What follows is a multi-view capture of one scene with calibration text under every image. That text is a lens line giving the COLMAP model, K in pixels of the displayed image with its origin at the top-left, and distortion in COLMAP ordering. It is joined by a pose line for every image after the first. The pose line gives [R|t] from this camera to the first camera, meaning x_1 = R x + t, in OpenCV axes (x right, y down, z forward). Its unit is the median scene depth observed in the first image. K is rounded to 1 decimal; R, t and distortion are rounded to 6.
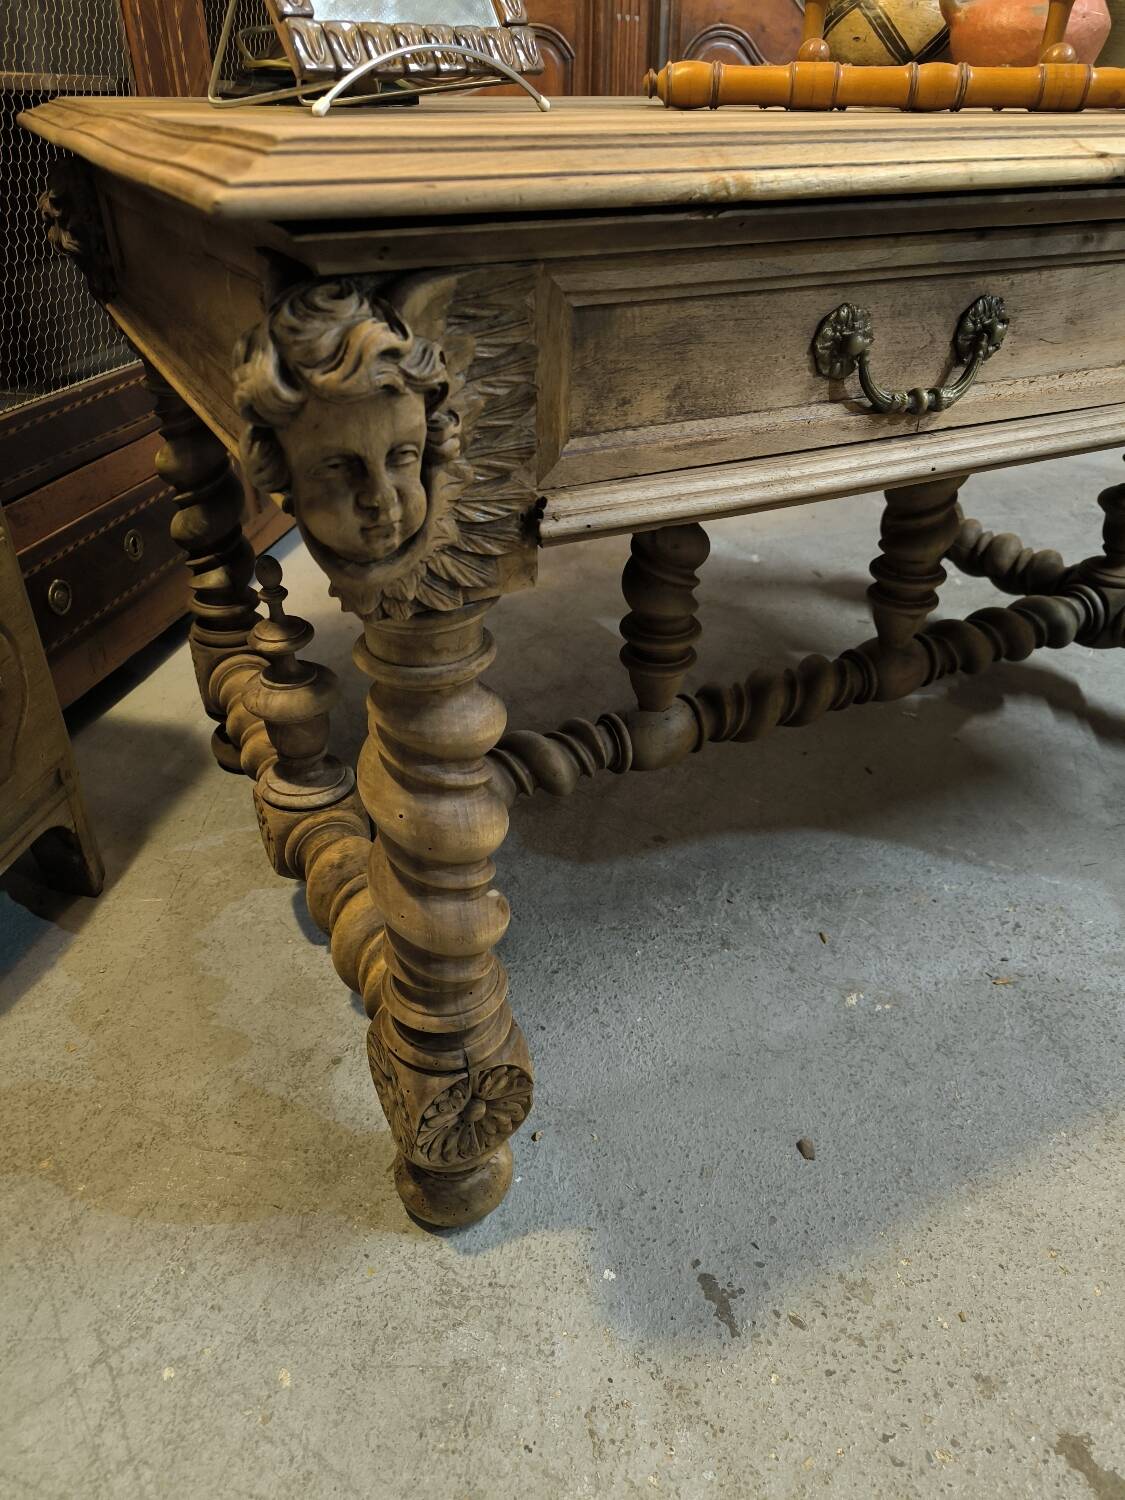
lens RADIAL K [[1047.3, 0, 568.4], [0, 1047.3, 746.8], [0, 0, 1]] dist [0.016931, -0.008071]
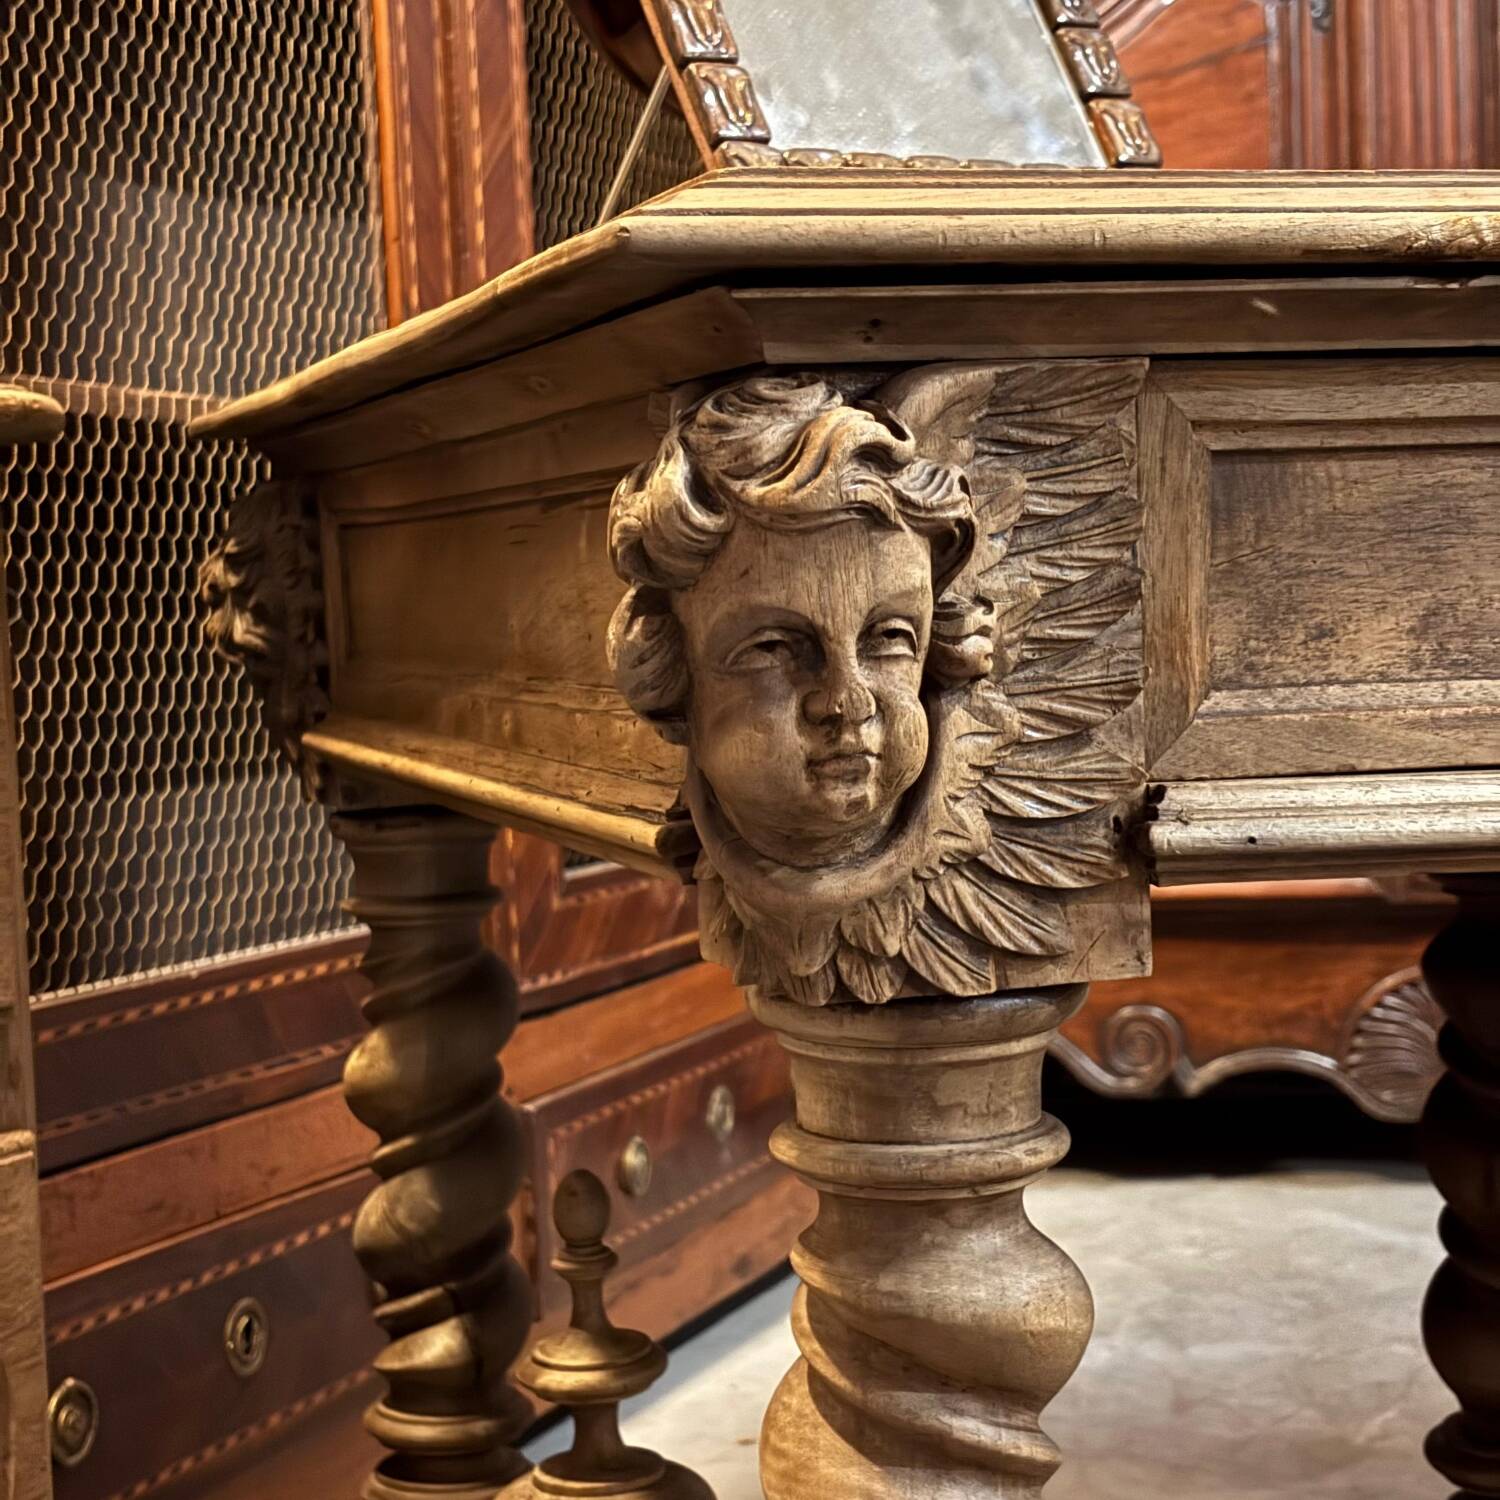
lens RADIAL K [[3014.7, 0, 750.0], [0, 3014.7, 750.0], [0, 0, 1]] dist [0.158809, -0.383452]
pose [[0.980512, -0.031853, -0.193862, 0.062918], [-0.065172, 0.878156, -0.473914, 0.429345], [0.185336, 0.477312, 0.858966, -0.290749]]
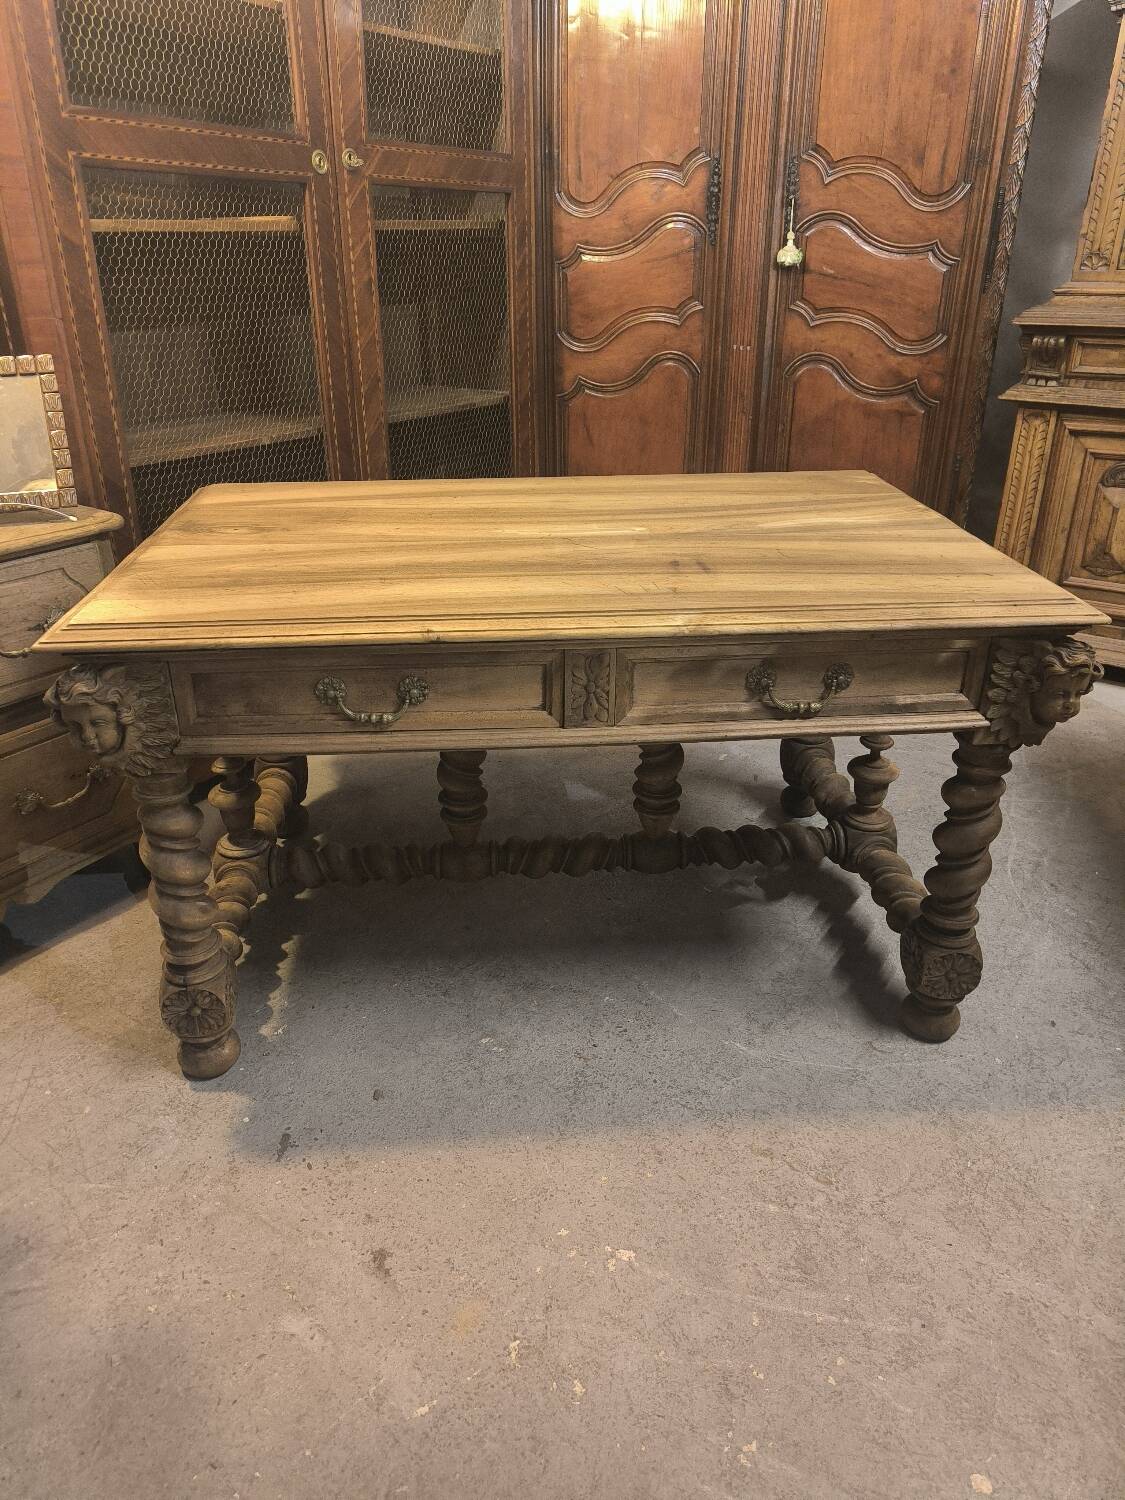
lens RADIAL K [[1034.8, 0, 566.3], [0, 1034.8, 743.4], [0, 0, 1]] dist [0.020401, -0.008537]
pose [[0.921447, 0.162617, -0.352834, 1.628647], [-0.201515, 0.976517, -0.076202, -0.210879], [0.332157, 0.141317, 0.932578, -0.980357]]
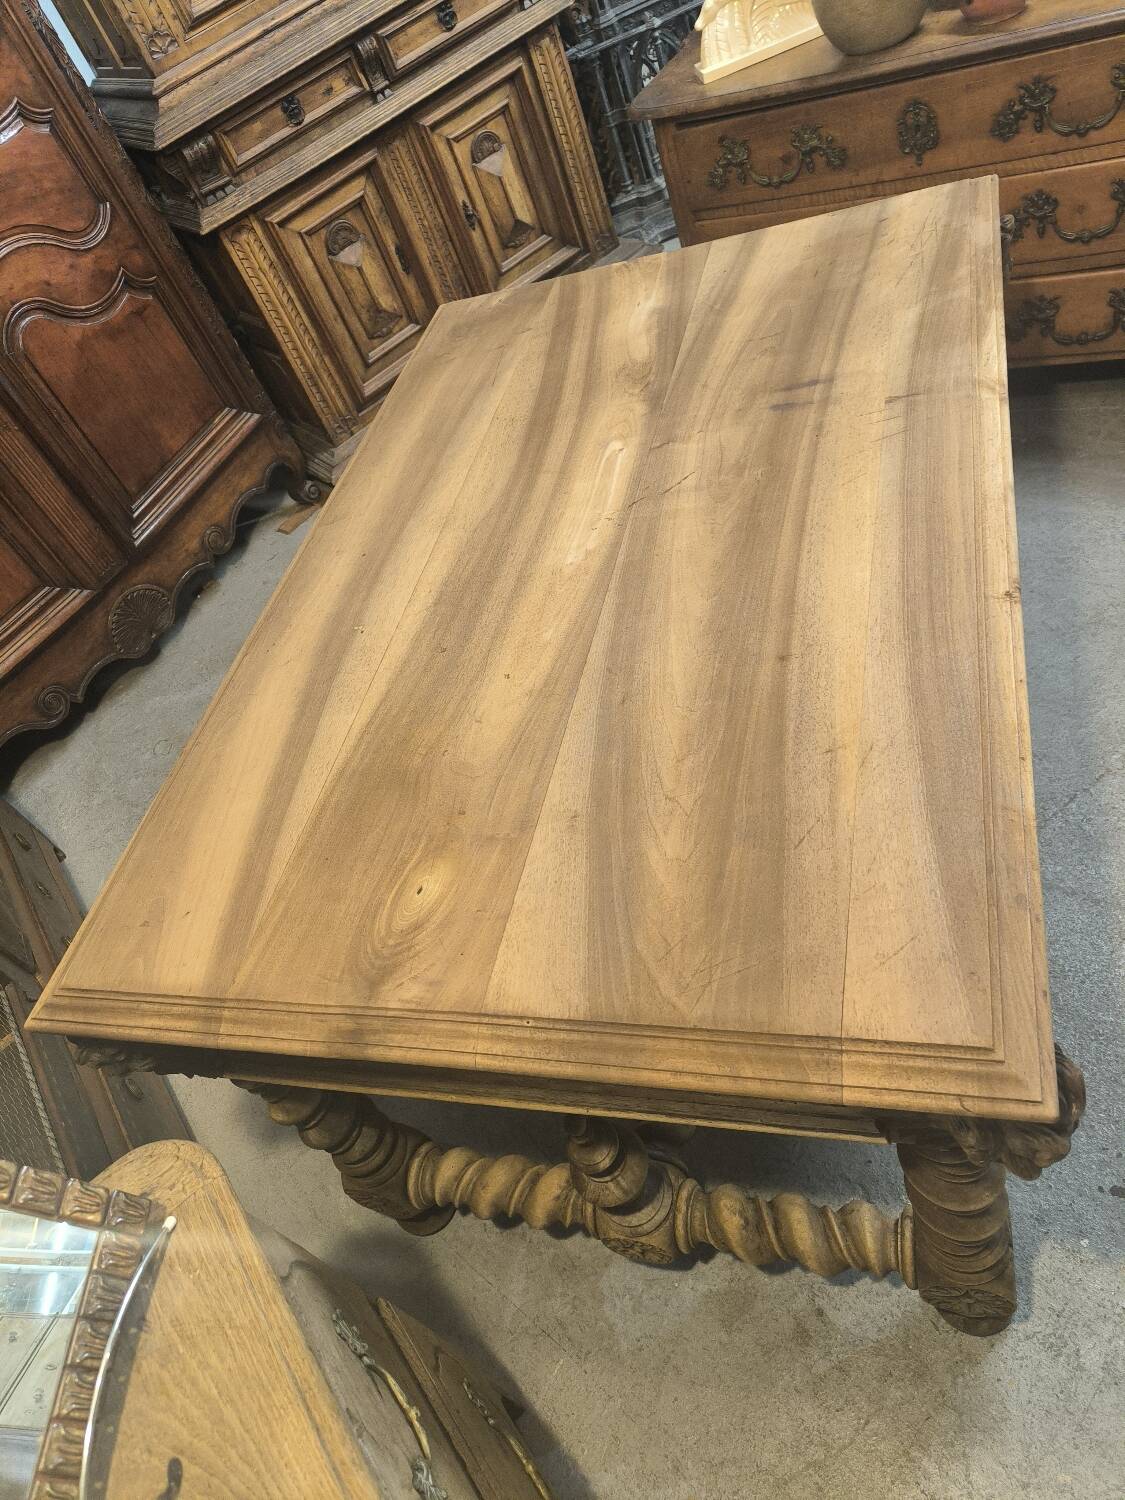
lens RADIAL K [[1040.7, 0, 543.0], [0, 1040.7, 747.4], [0, 0, 1]] dist [0.011402, 0.003053]
pose [[0.628431, -0.696972, 0.345405, -0.679836], [0.660245, 0.712713, 0.236887, -1.261323], [-0.411279, 0.079185, 0.908064, -0.160105]]
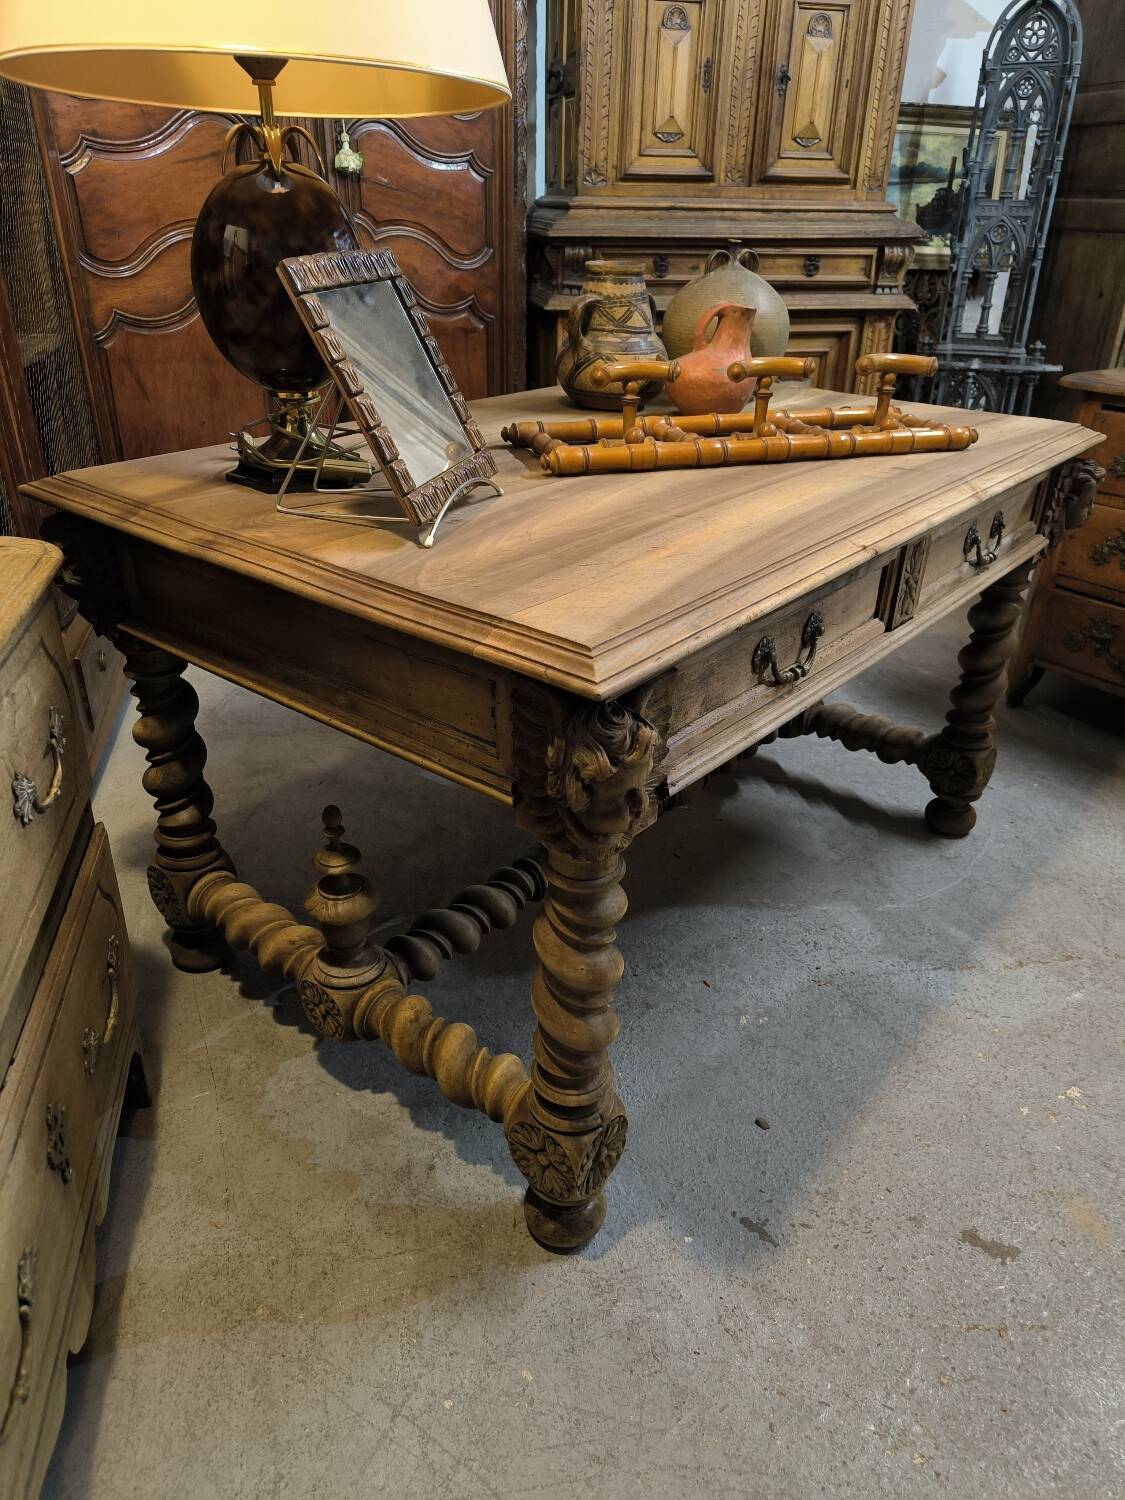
lens RADIAL K [[1039.1, 0, 556.7], [0, 1039.1, 743.5], [0, 0, 1]] dist [0.016576, -0.005856]
pose [[0.922209, -0.169662, 0.347485, -0.756526], [0.196019, 0.979705, -0.041878, -0.236967], [-0.333328, 0.106734, 0.936750, -0.583289]]
